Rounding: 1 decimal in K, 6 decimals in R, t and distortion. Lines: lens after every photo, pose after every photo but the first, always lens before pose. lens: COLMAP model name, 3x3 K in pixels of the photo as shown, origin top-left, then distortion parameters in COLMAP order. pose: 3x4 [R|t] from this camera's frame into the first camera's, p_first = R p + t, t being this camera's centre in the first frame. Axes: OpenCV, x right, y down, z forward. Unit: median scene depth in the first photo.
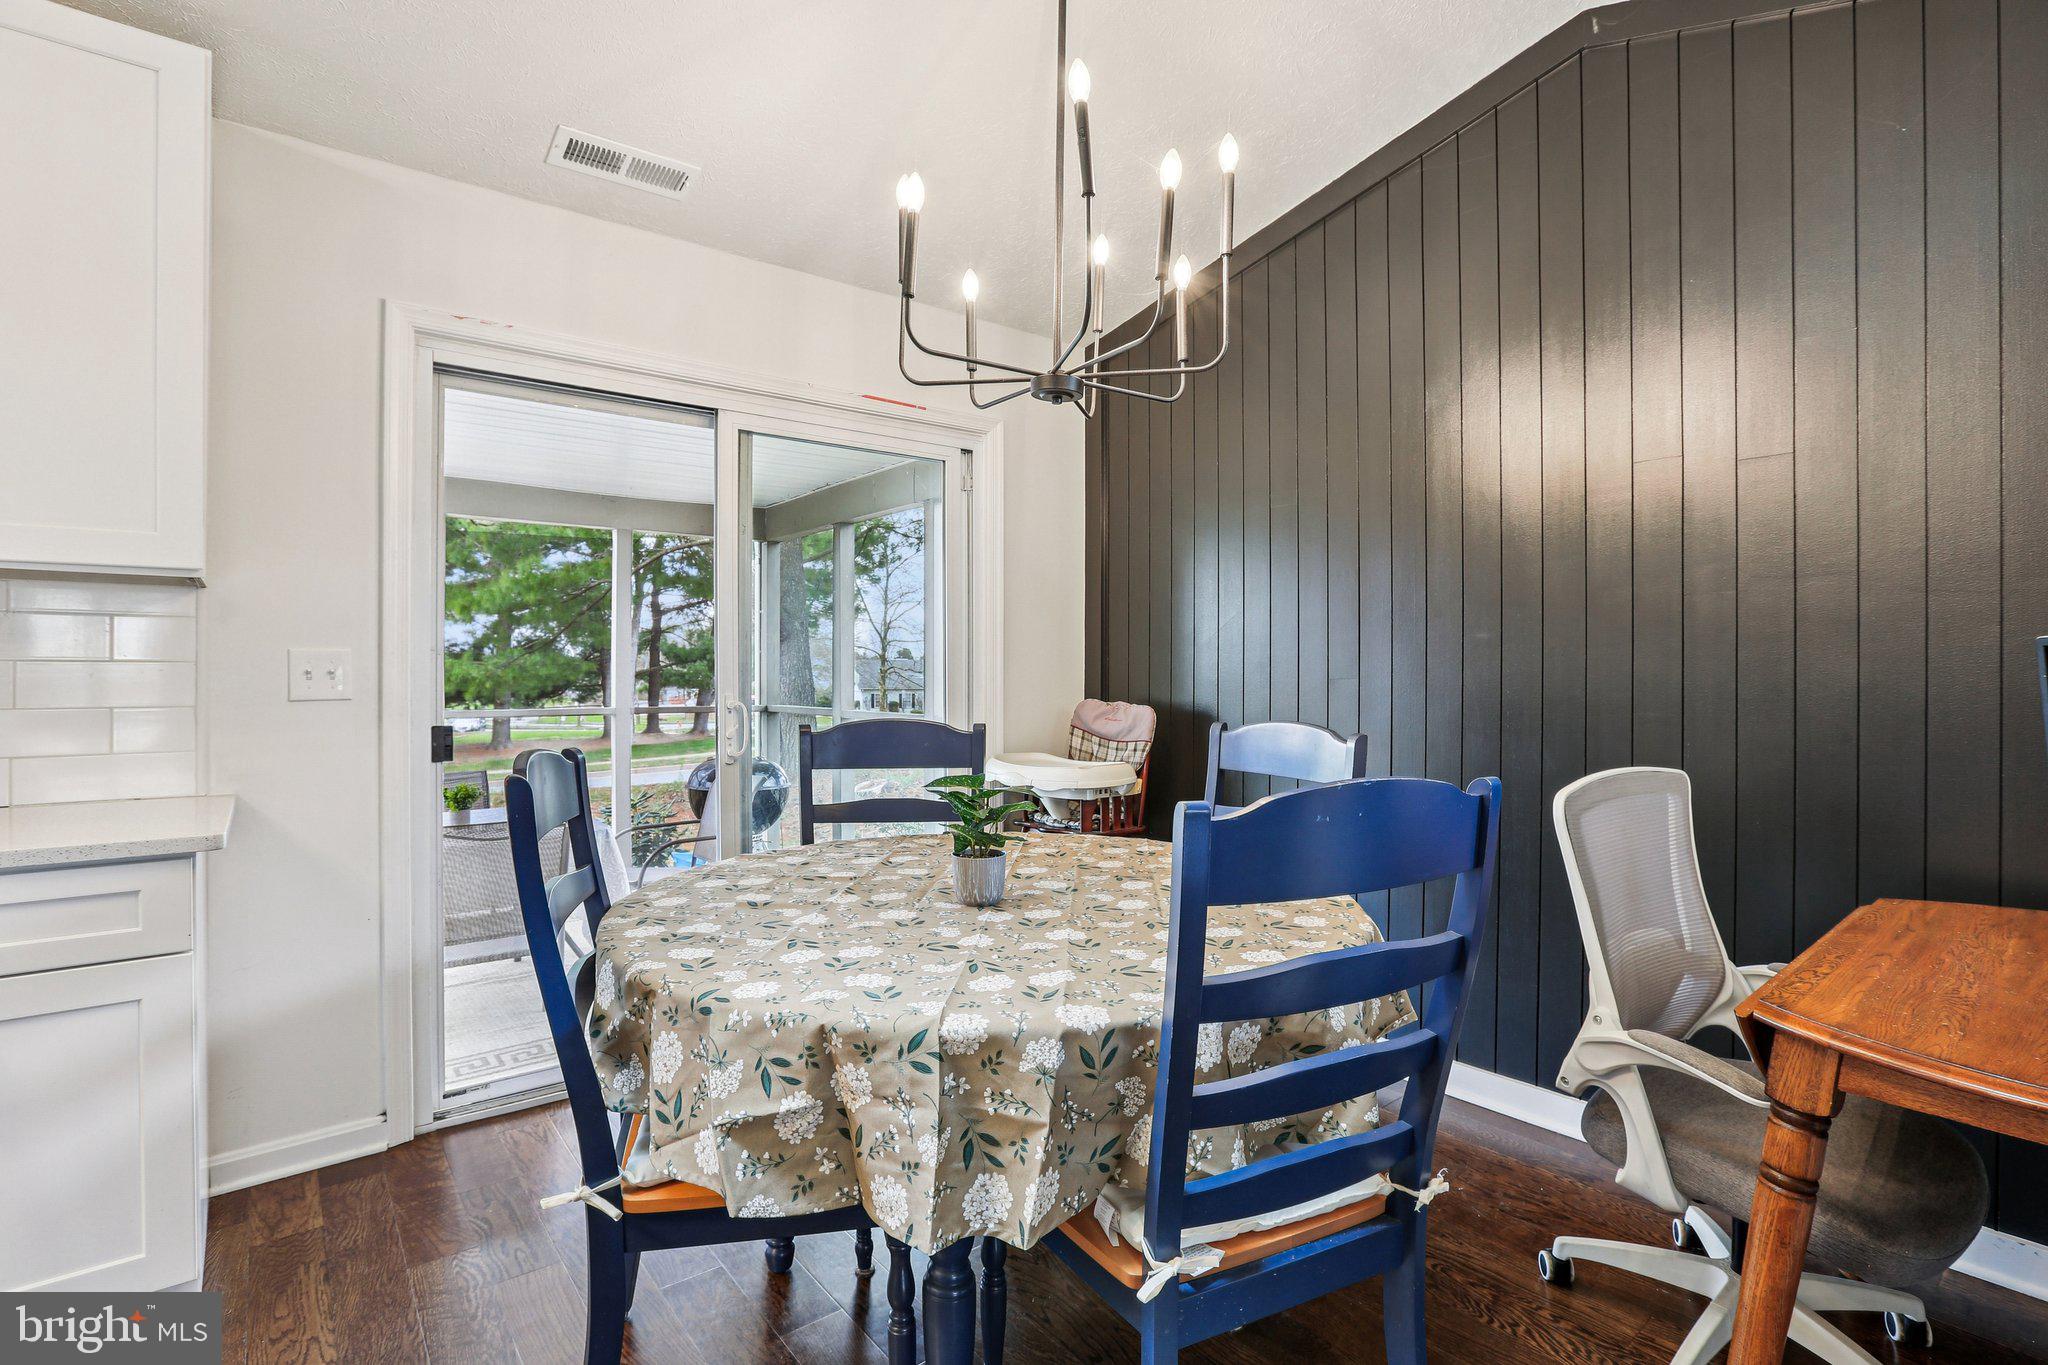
lens RADIAL K [[991.8, 0, 1024.9], [0, 991.8, 673.2], [0, 0, 1]] dist [-0.004681, -0.000529]
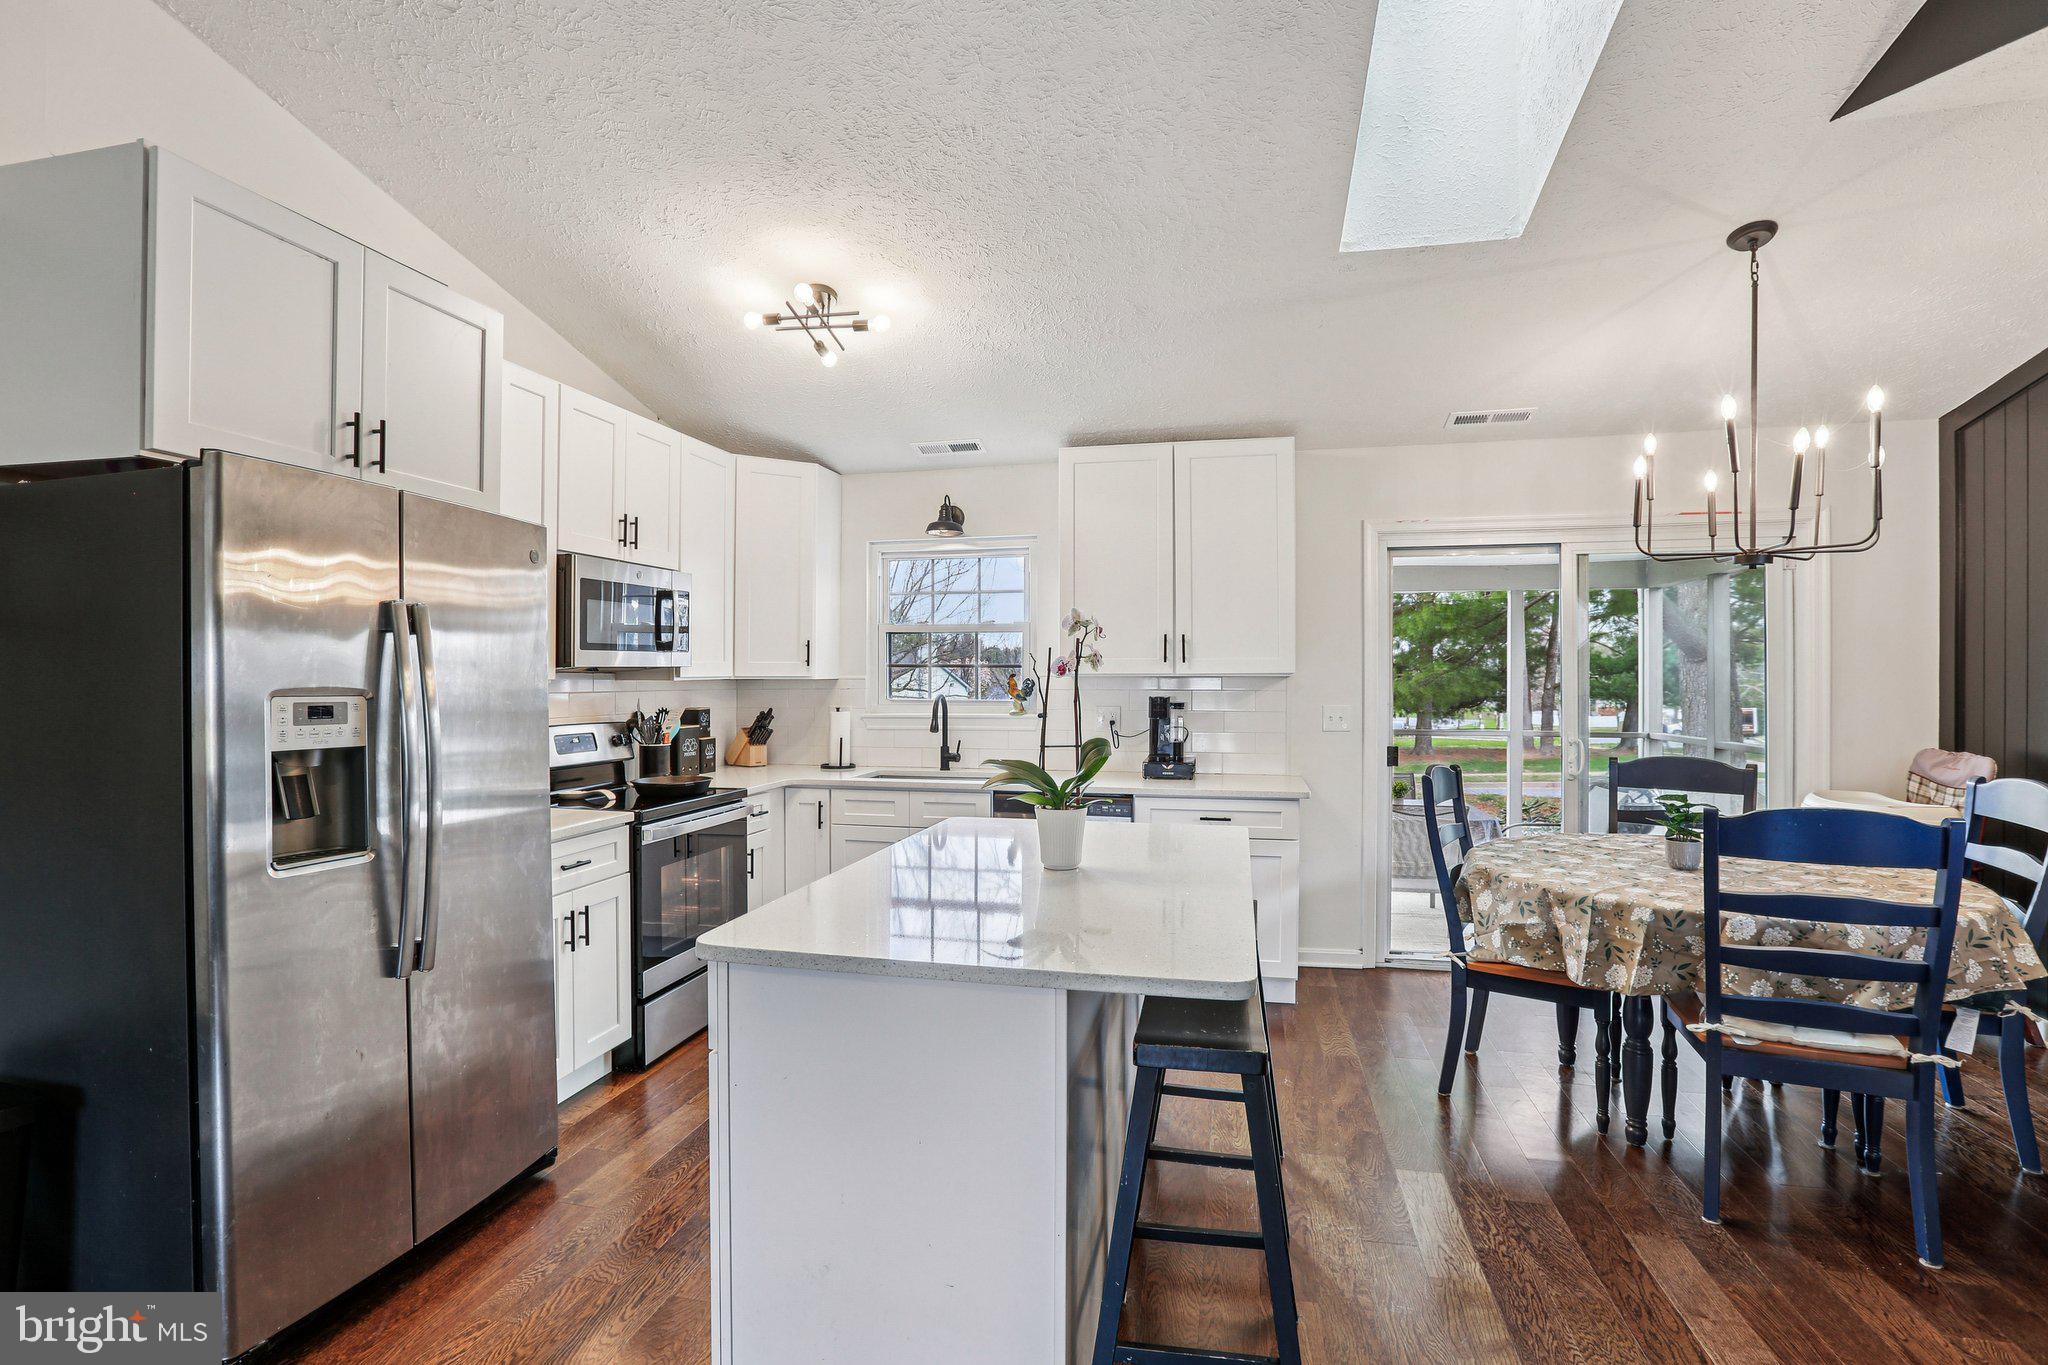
lens RADIAL K [[991.8, 0, 1024.9], [0, 991.8, 673.2], [0, 0, 1]] dist [-0.004681, -0.000529]
pose [[0.645024, -0.004725, -0.764148, 0.604266], [-0.002205, 0.999965, -0.008044, -0.108434], [0.764159, 0.006874, 0.644991, -1.117310]]
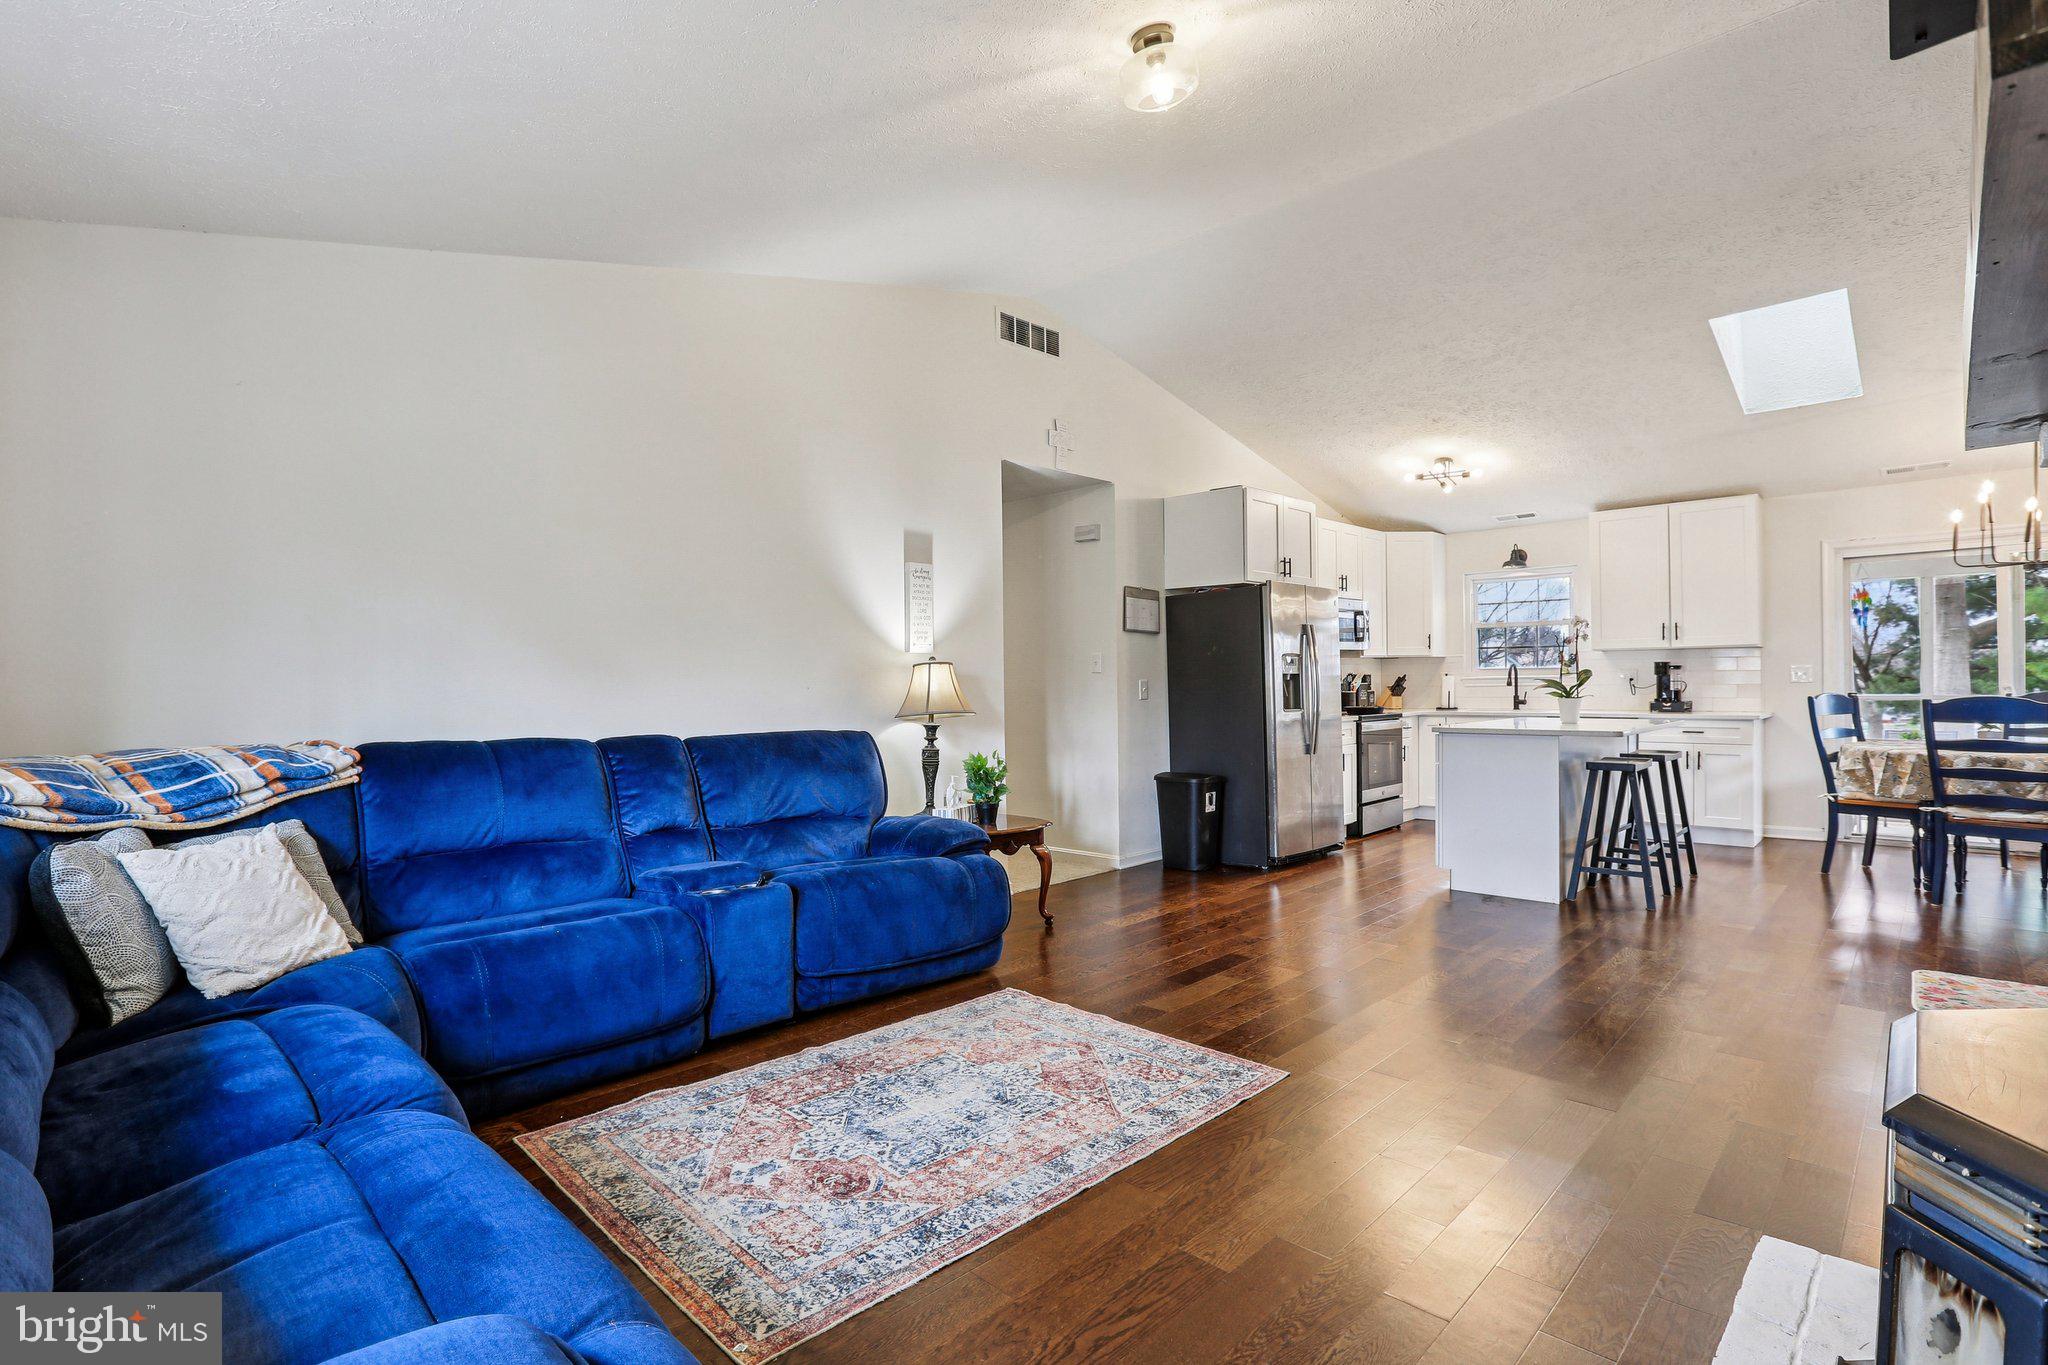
lens RADIAL K [[943.5, 0, 1024.0], [0, 943.5, 682.5], [0, 0, 1]] dist [-0.069620, 0.036313]
pose [[0.133360, 0.000448, -0.991068, 2.544589], [0.009363, 0.999955, 0.001712, -0.000560], [0.991023, -0.009508, 0.133350, -2.510115]]
